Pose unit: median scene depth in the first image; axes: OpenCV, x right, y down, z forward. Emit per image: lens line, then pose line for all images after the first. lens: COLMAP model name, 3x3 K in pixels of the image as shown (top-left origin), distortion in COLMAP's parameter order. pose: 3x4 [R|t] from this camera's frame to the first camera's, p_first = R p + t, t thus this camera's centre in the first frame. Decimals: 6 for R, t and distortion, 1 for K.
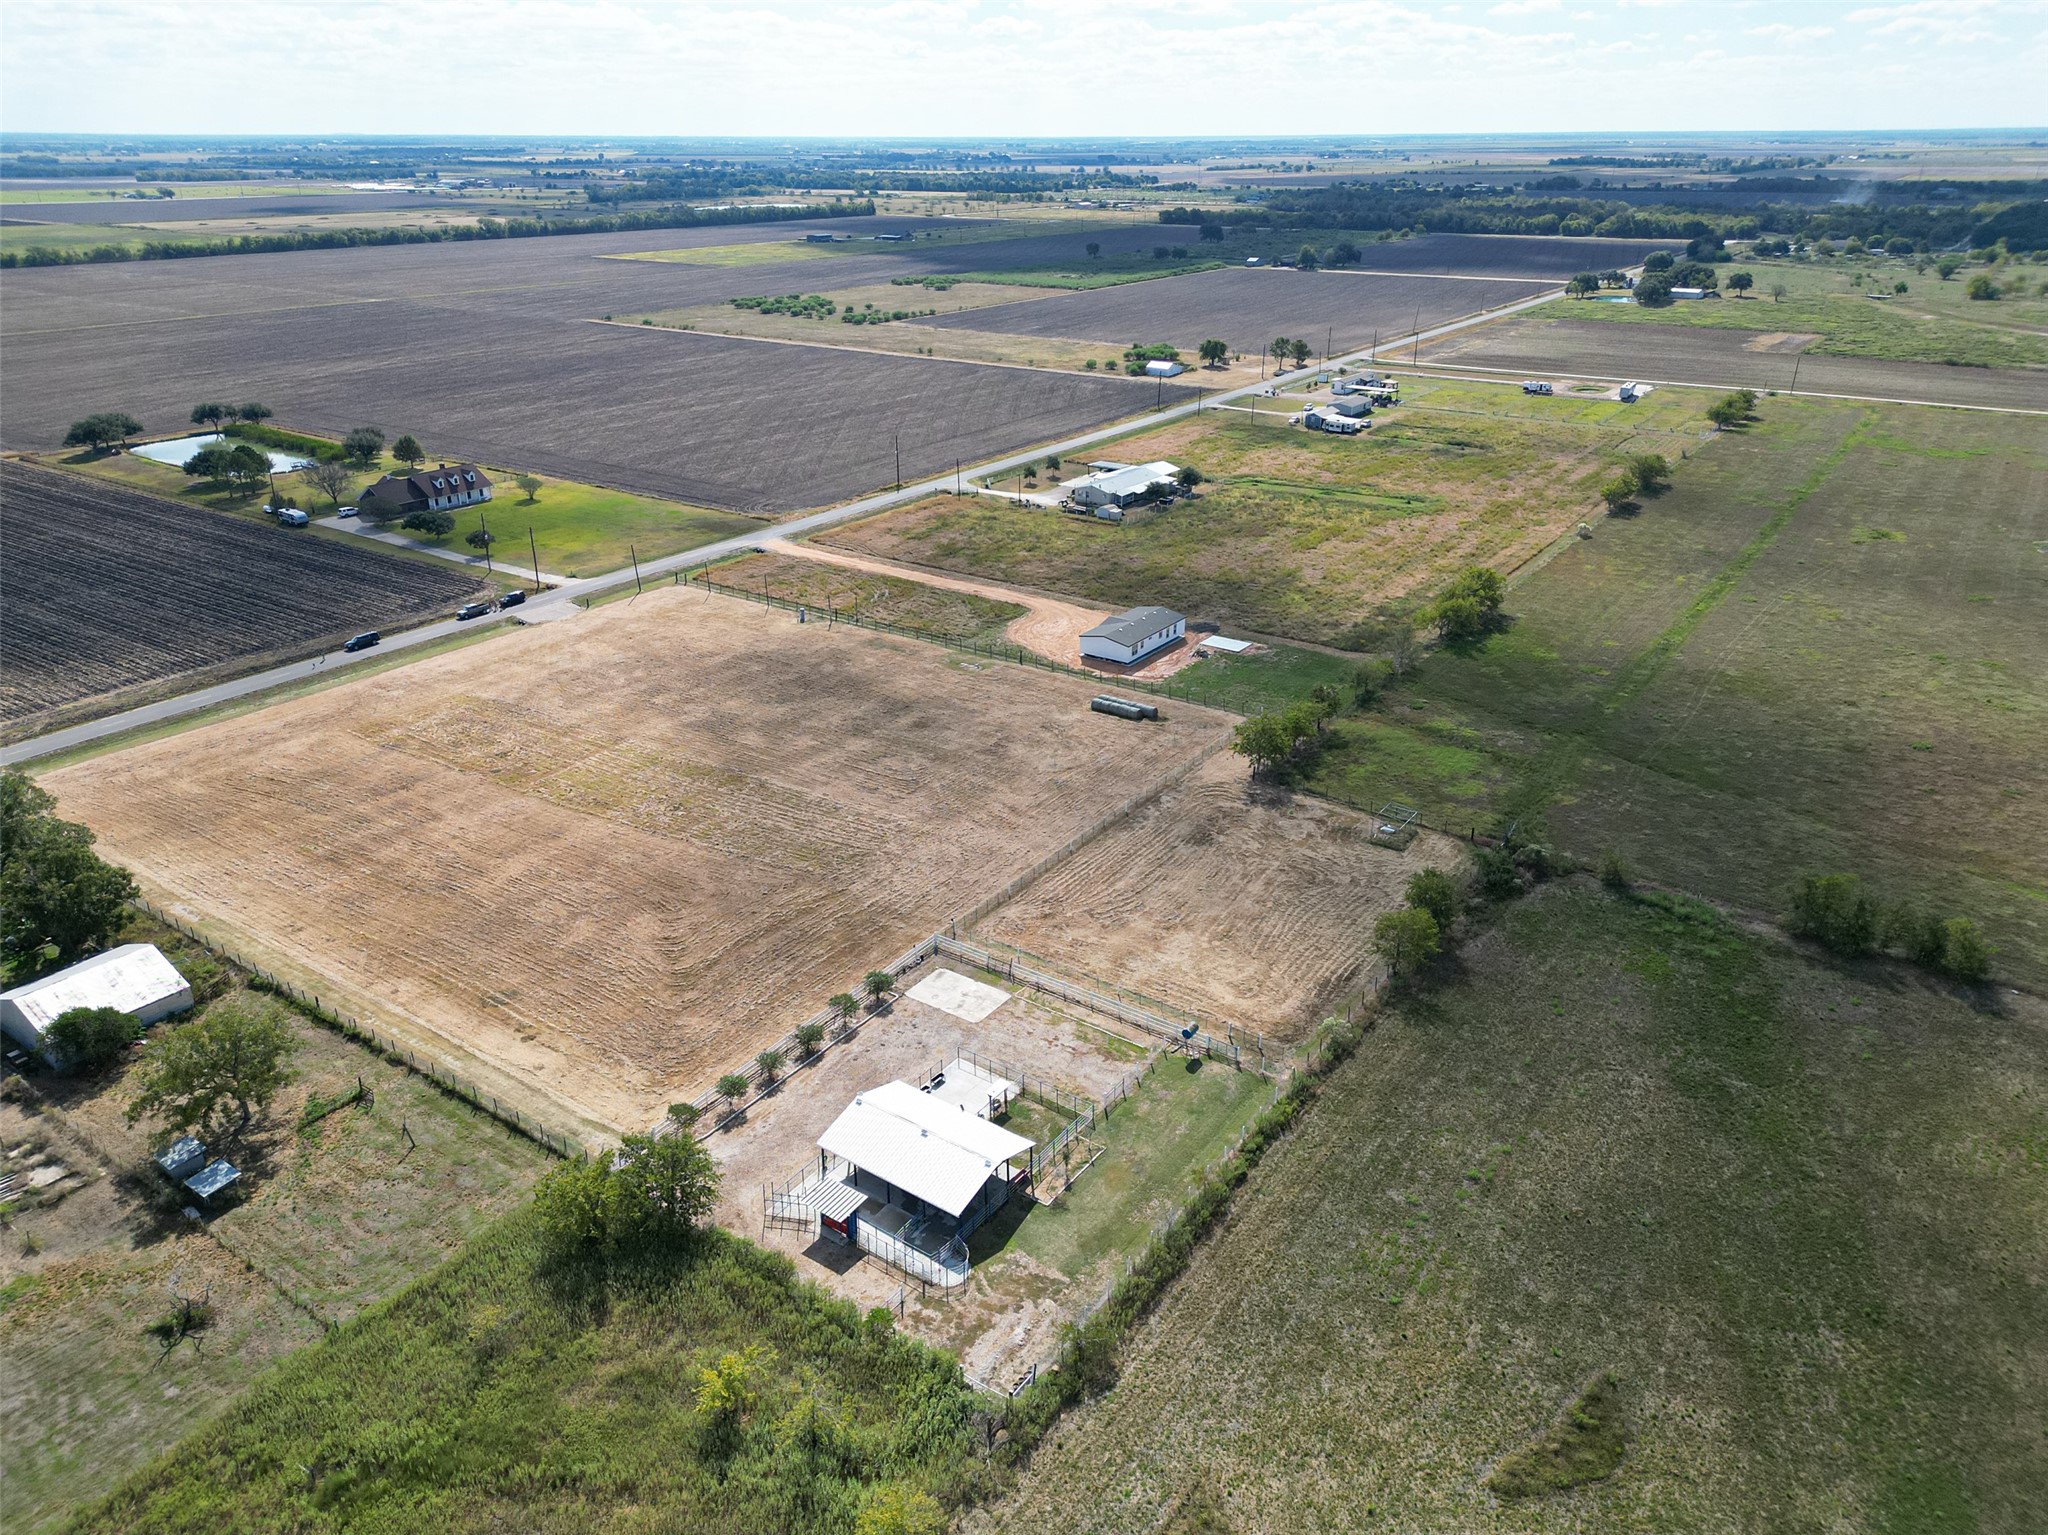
lens RADIAL K [[1426.3, 0, 1024.0], [0, 1426.3, 767.5], [0, 0, 1]] dist [0.095344, -0.109306]
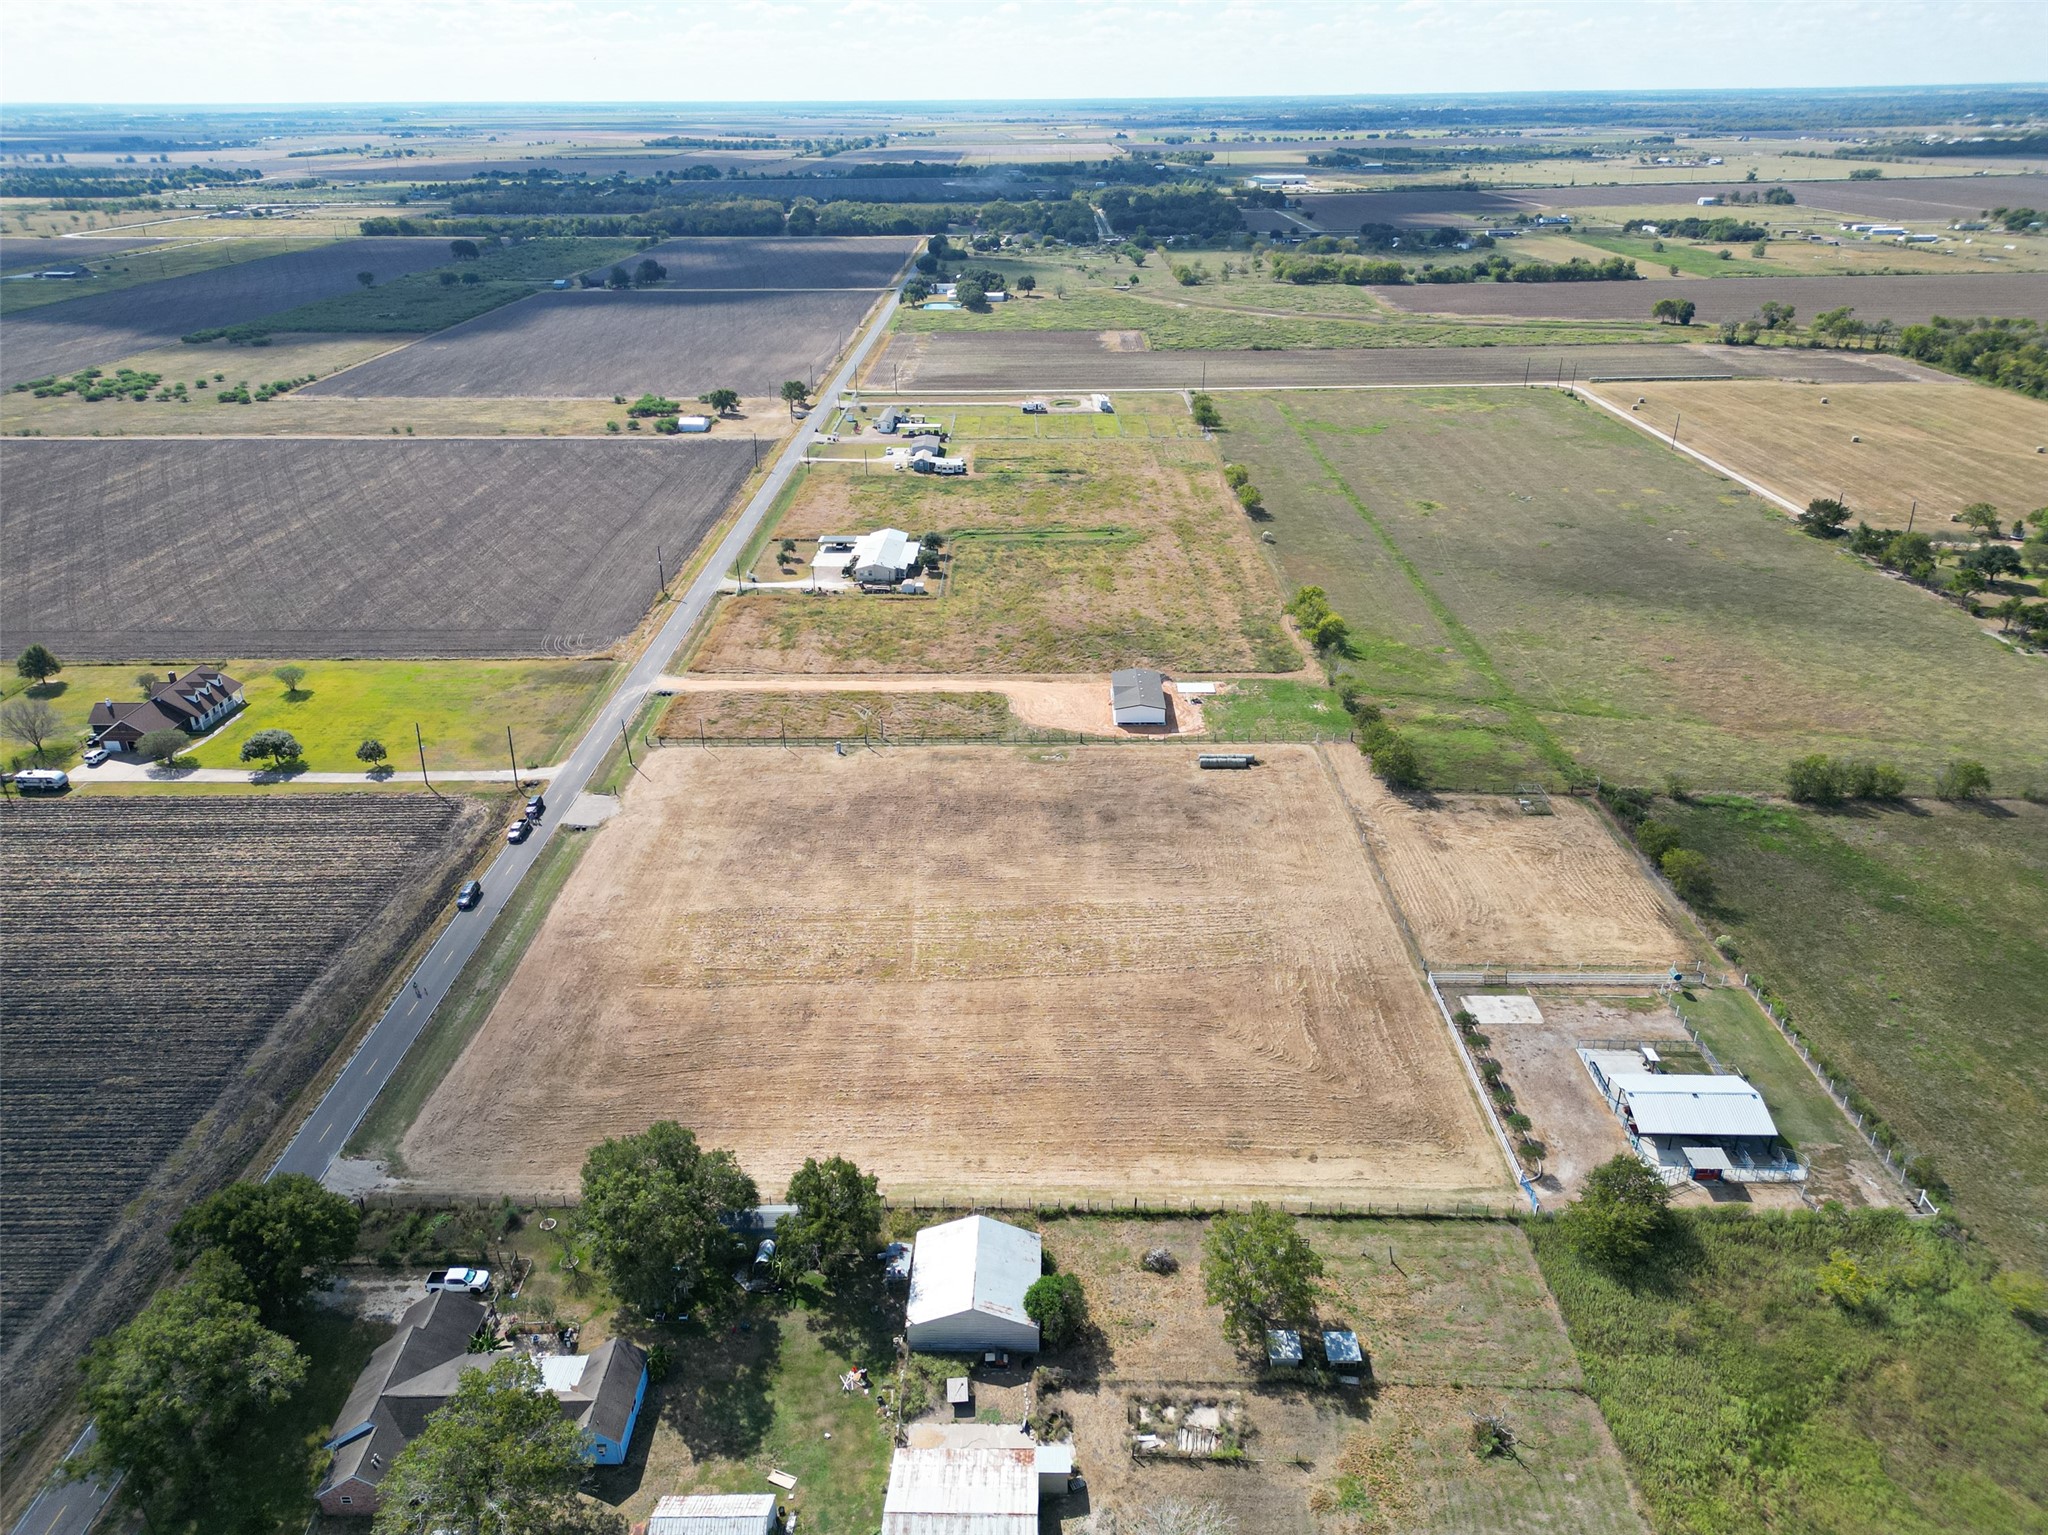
lens RADIAL K [[1422.6, 0, 1024.0], [0, 1422.6, 767.5], [0, 0, 1]] dist [0.075224, -0.067690]
pose [[0.825472, -0.243661, 0.509142, -0.739476], [0.233730, 0.968614, 0.084603, -0.192988], [-0.513776, 0.049164, 0.856514, 0.070773]]
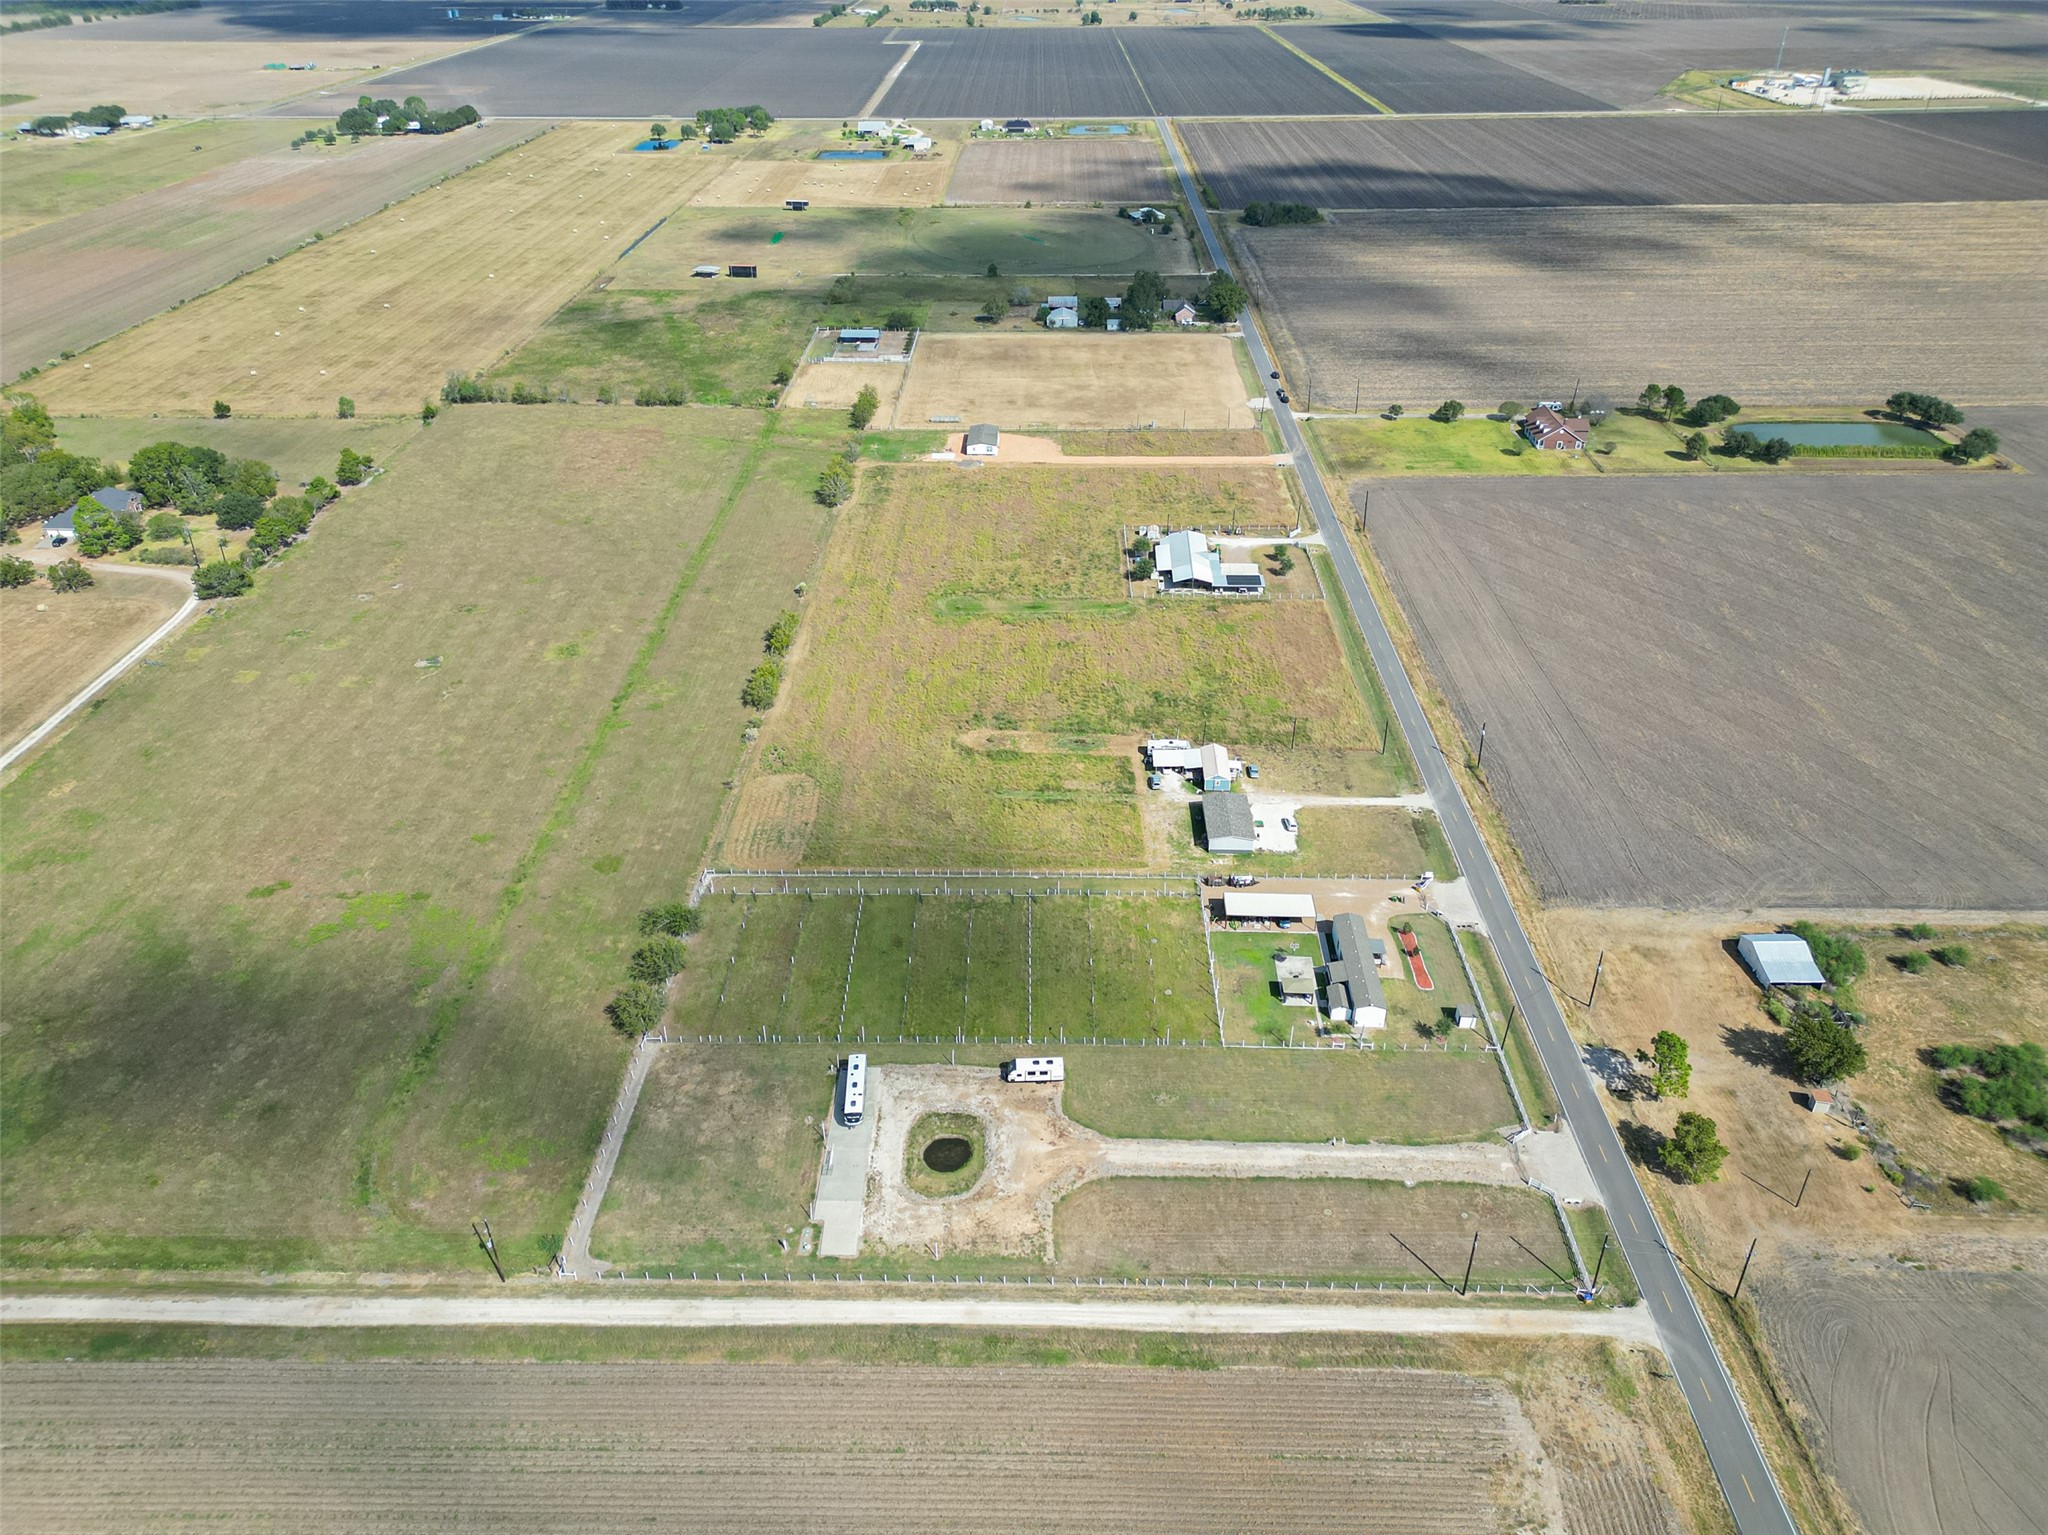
lens RADIAL K [[1422.6, 0, 1024.0], [0, 1422.6, 767.5], [0, 0, 1]] dist [0.075224, -0.067690]
pose [[-0.833529, 0.294710, -0.467306, 1.296804], [-0.216161, 0.604444, 0.766760, -1.607321], [0.508433, 0.740131, -0.440117, 2.693822]]
